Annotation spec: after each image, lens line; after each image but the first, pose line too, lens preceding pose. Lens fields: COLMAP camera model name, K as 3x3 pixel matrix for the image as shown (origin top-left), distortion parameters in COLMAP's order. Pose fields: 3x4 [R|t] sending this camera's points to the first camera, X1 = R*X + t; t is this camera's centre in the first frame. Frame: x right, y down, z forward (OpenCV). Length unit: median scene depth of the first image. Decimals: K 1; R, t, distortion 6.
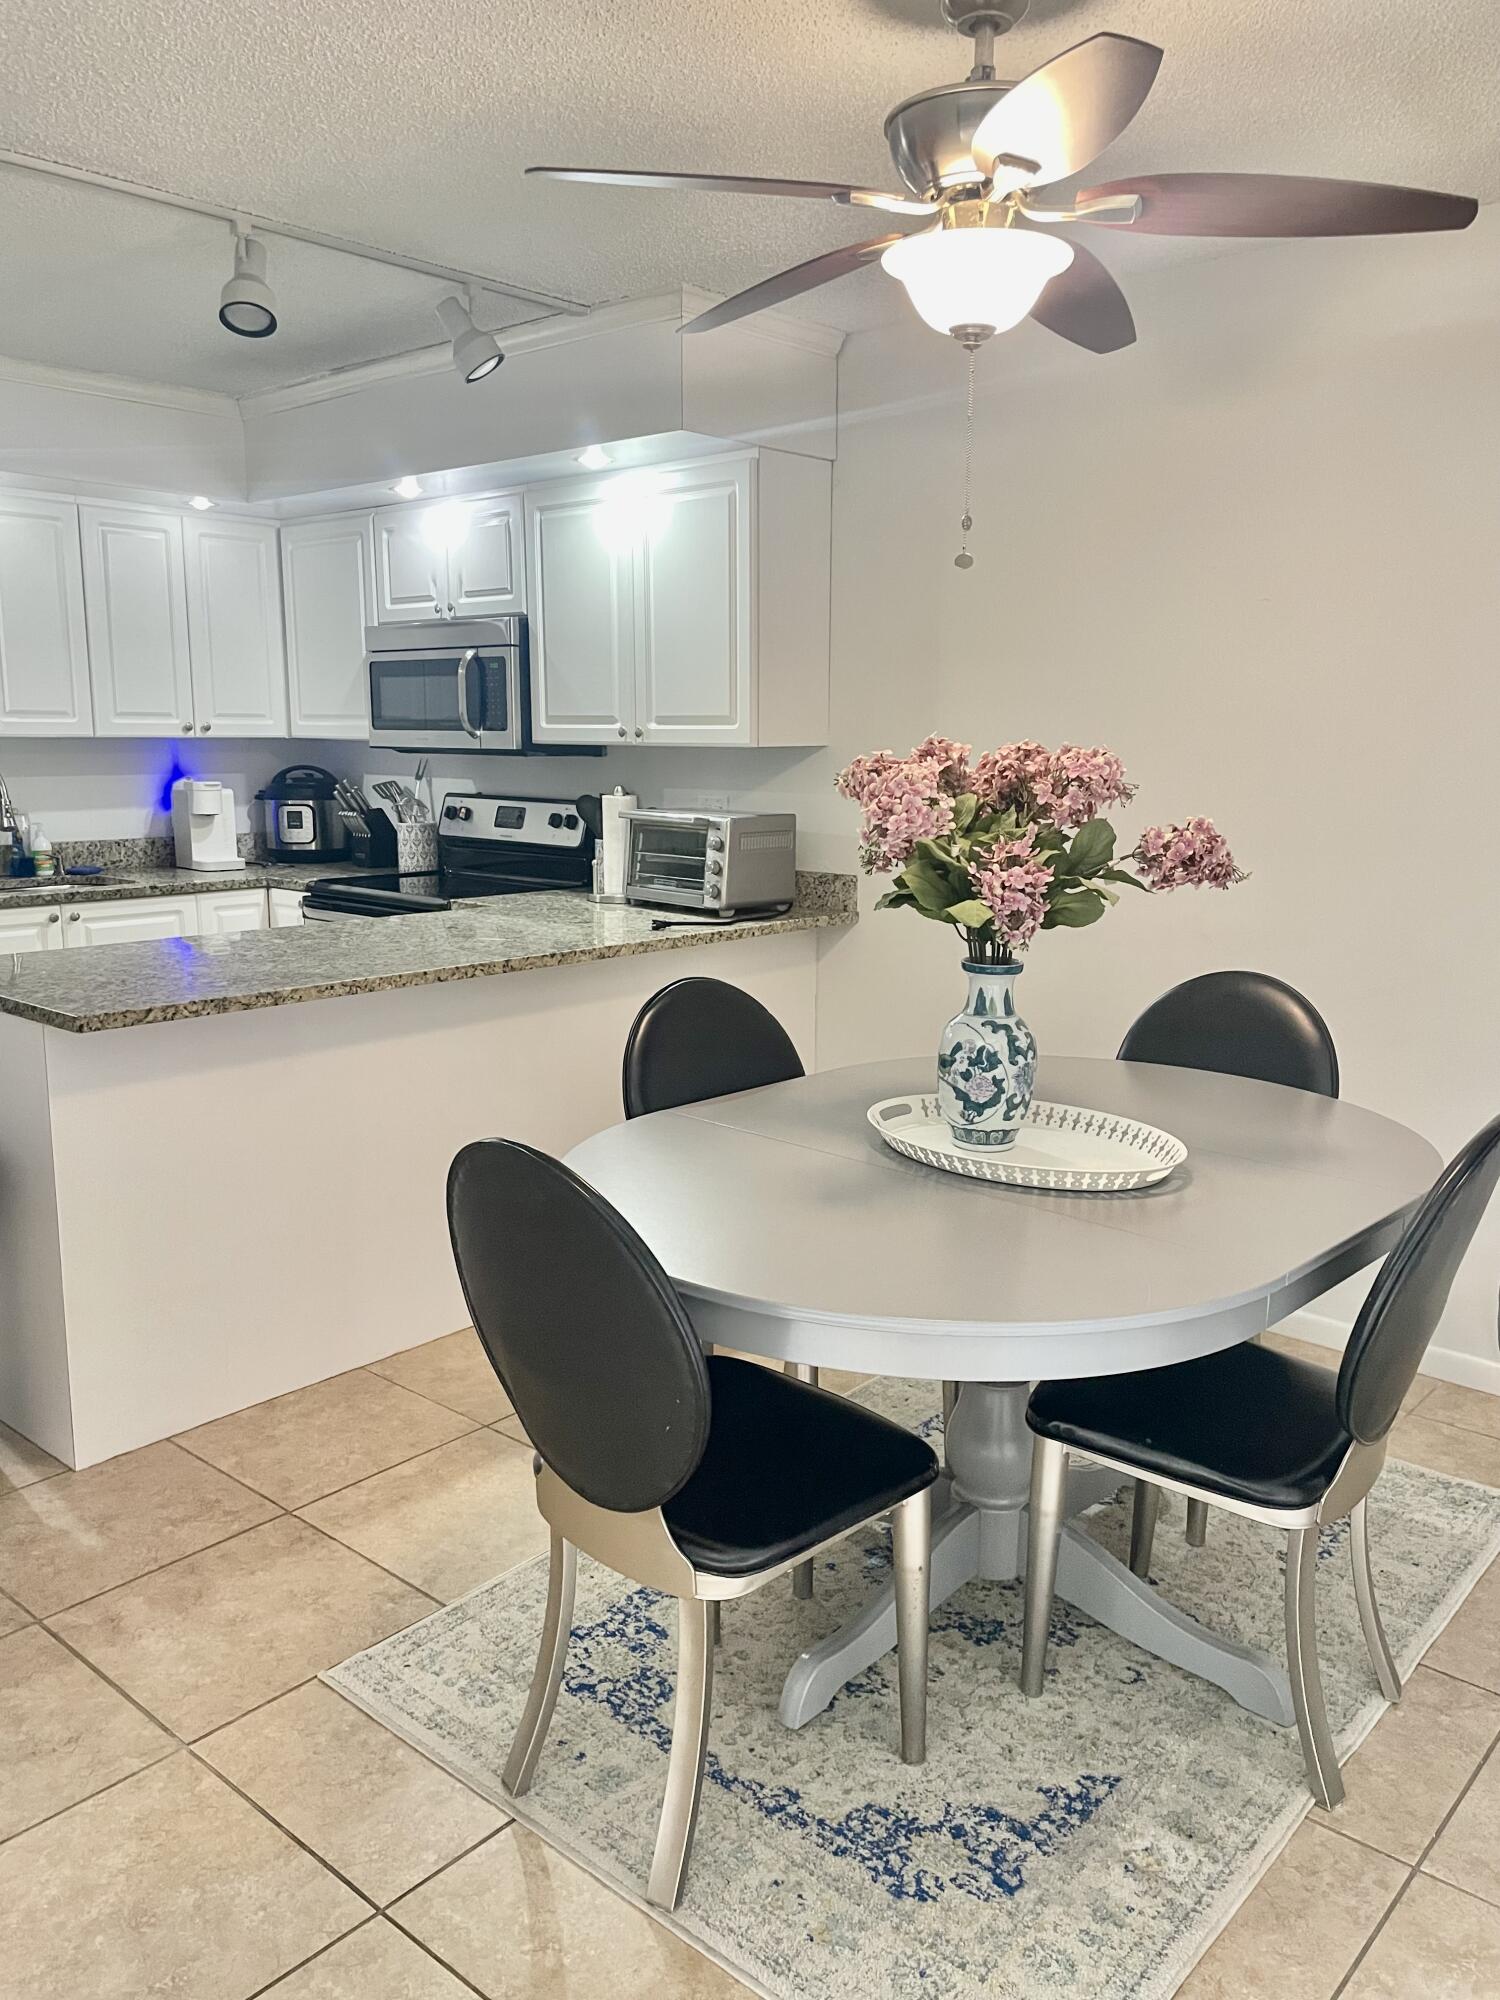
lens RADIAL K [[1511.8, 0, 728.5], [0, 1511.8, 1004.1], [0, 0, 1]] dist [0.089531, -0.115577]
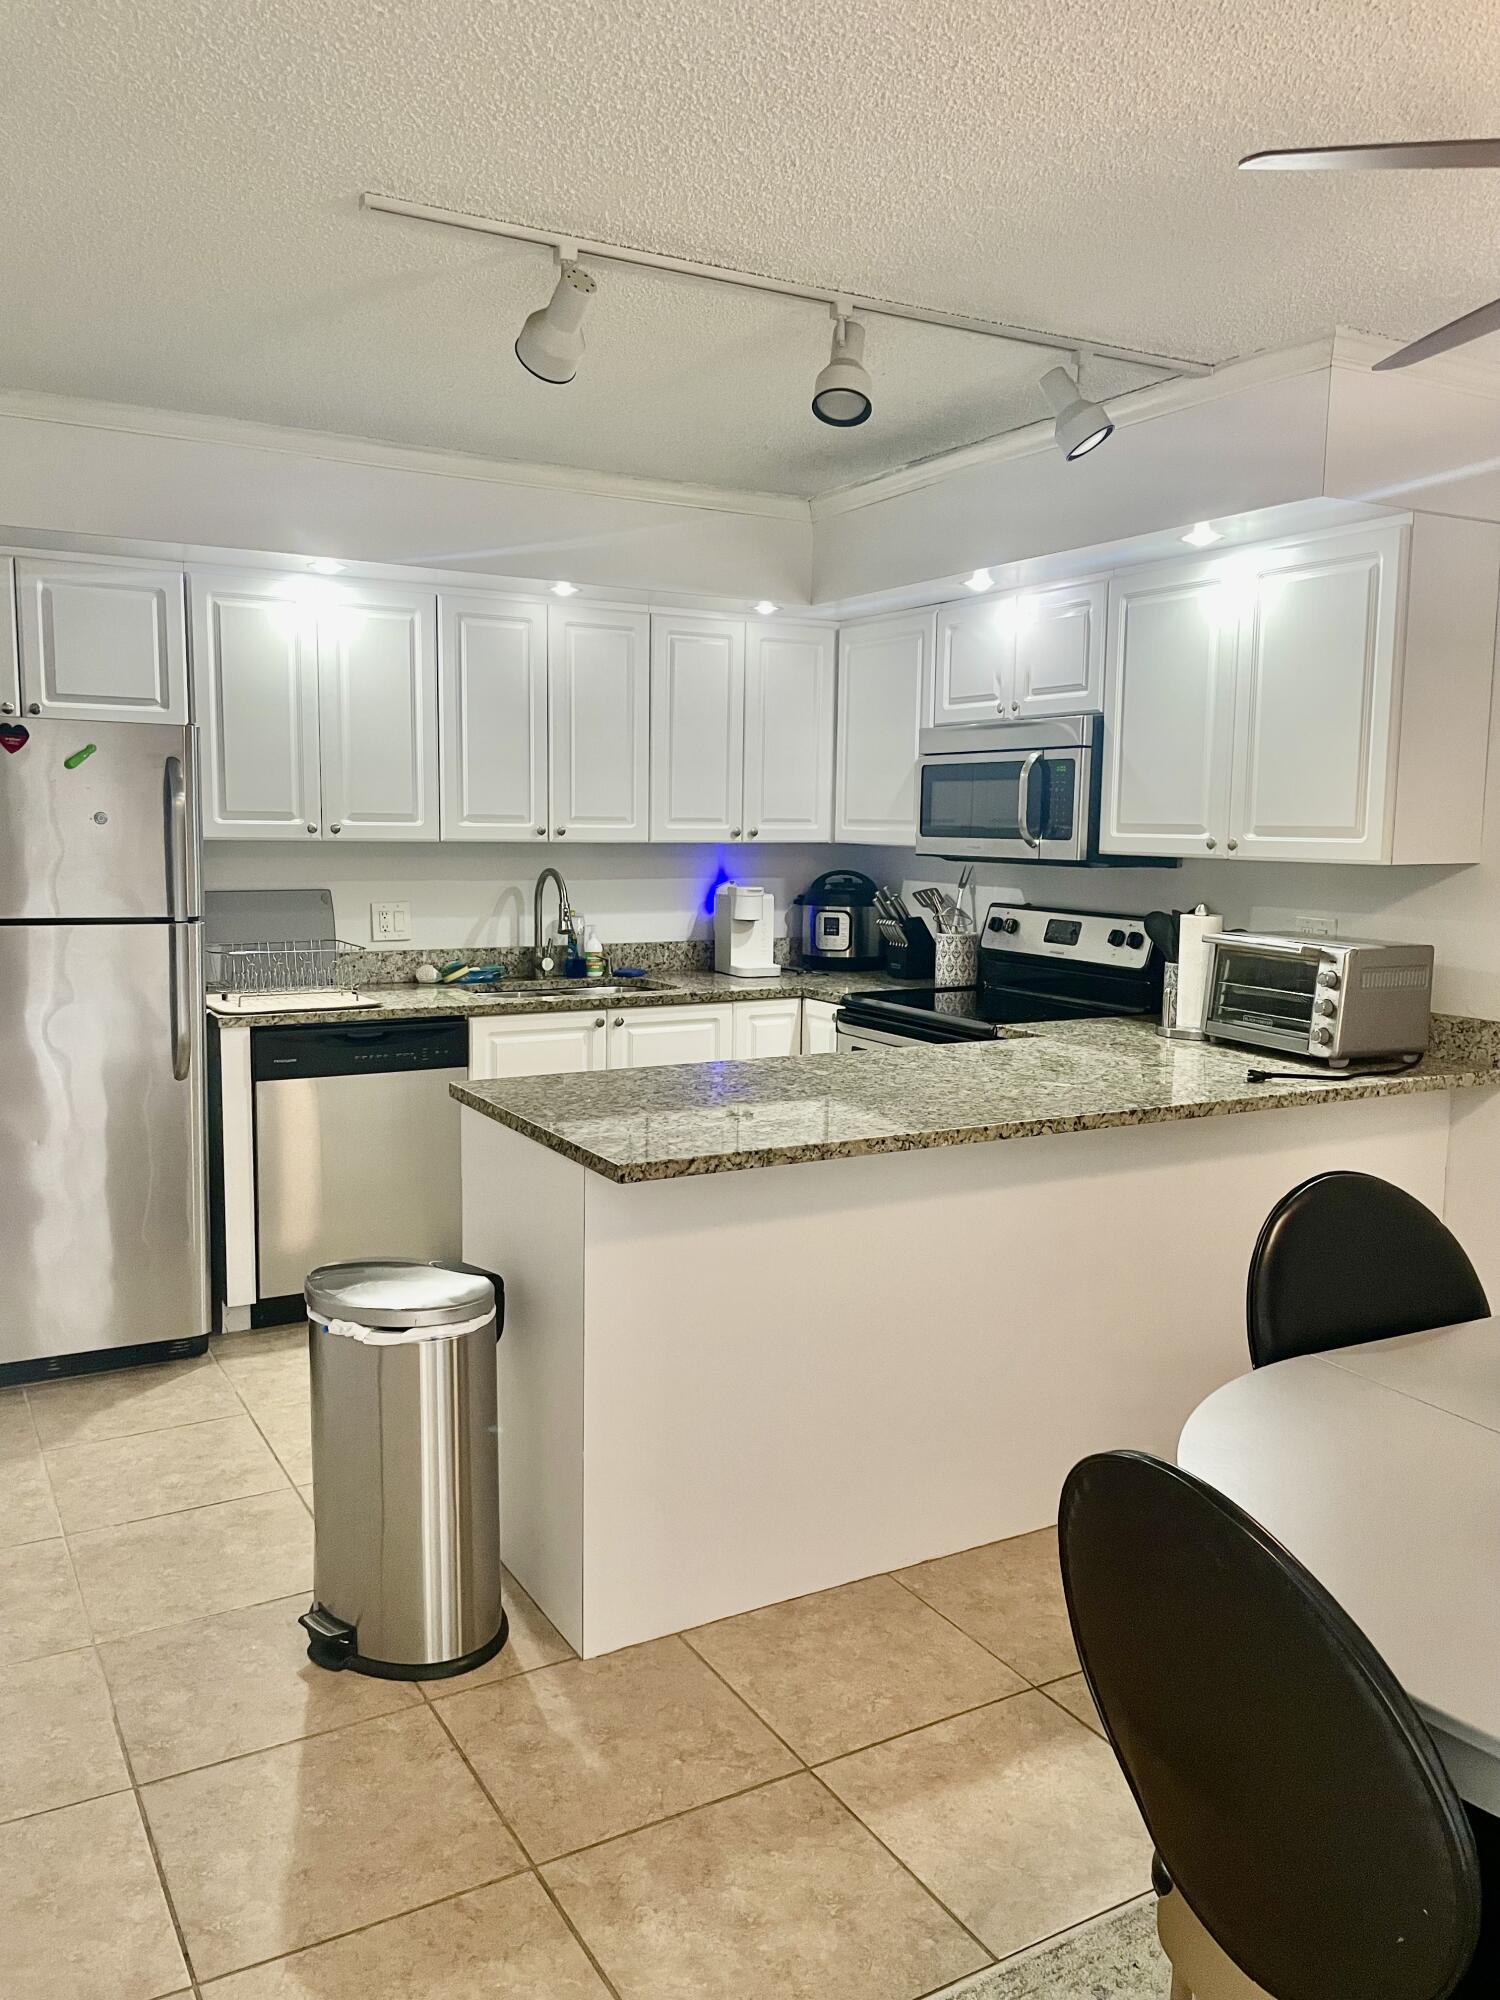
lens RADIAL K [[1511.8, 0, 735.9], [0, 1511.8, 999.4], [0, 0, 1]] dist [0.089531, -0.115577]
pose [[0.947736, 0.046136, -0.315701, -0.074788], [-0.064805, 0.996700, -0.048889, -0.047685], [0.312404, 0.066793, 0.947598, 0.150640]]
